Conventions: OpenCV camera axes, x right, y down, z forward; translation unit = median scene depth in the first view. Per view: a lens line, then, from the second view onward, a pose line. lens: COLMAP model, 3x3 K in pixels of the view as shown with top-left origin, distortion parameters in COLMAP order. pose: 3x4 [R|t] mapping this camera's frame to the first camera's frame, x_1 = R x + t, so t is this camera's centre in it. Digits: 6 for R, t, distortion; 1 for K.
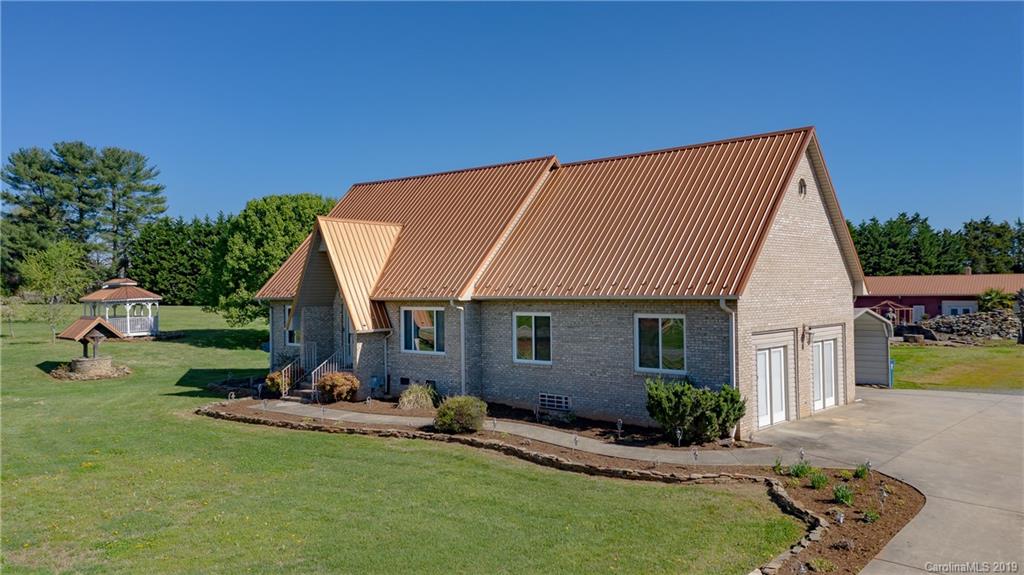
lens RADIAL K [[821.0, 0, 512.0], [0, 821.0, 287.5], [0, 0, 1]] dist [0.083885, -0.006777]
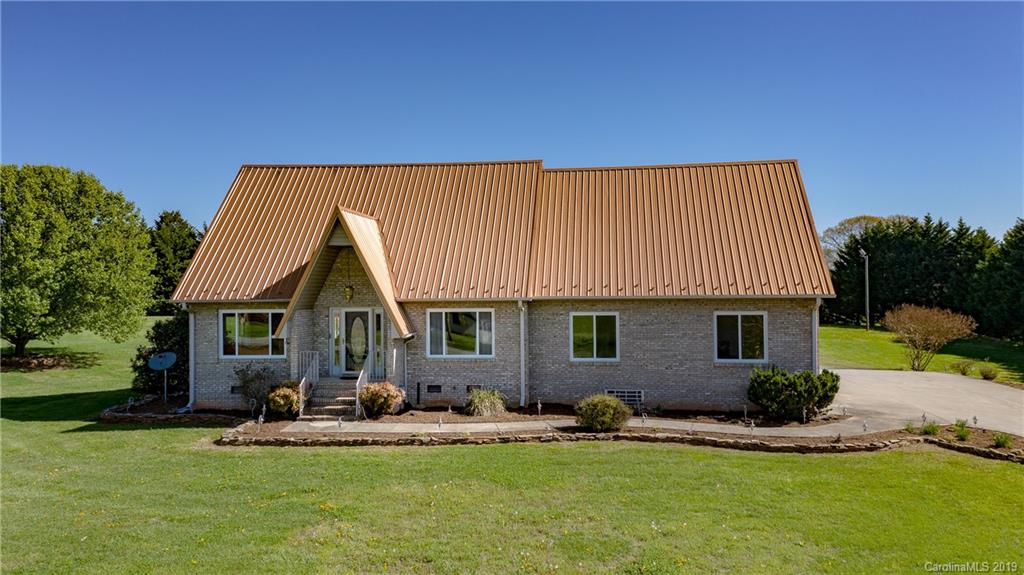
lens RADIAL K [[846.2, 0, 512.0], [0, 846.2, 287.5], [0, 0, 1]] dist [0.110240, -0.003371]
pose [[0.835679, 0.000845, 0.549218, -0.631477], [-0.000303, 0.999999, -0.001078, 0.000611], [-0.549218, 0.000735, 0.835679, 0.162228]]
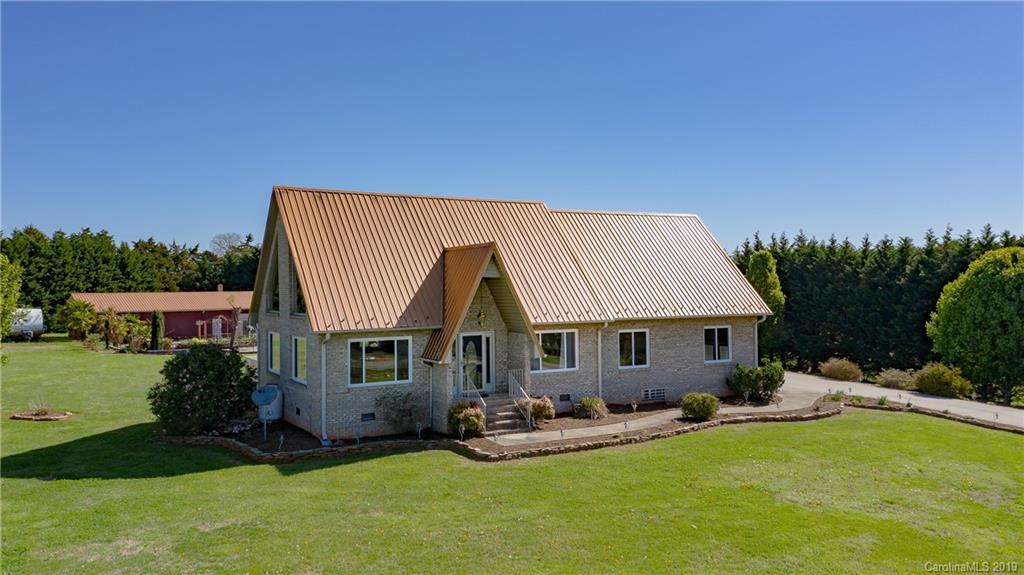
lens RADIAL K [[821.0, 0, 512.0], [0, 821.0, 287.5], [0, 0, 1]] dist [0.083885, -0.006777]
pose [[0.343167, 0.004594, 0.939263, -1.244116], [0.006710, 0.999951, -0.007342, -0.027423], [-0.939251, 0.008822, 0.343119, 0.712918]]
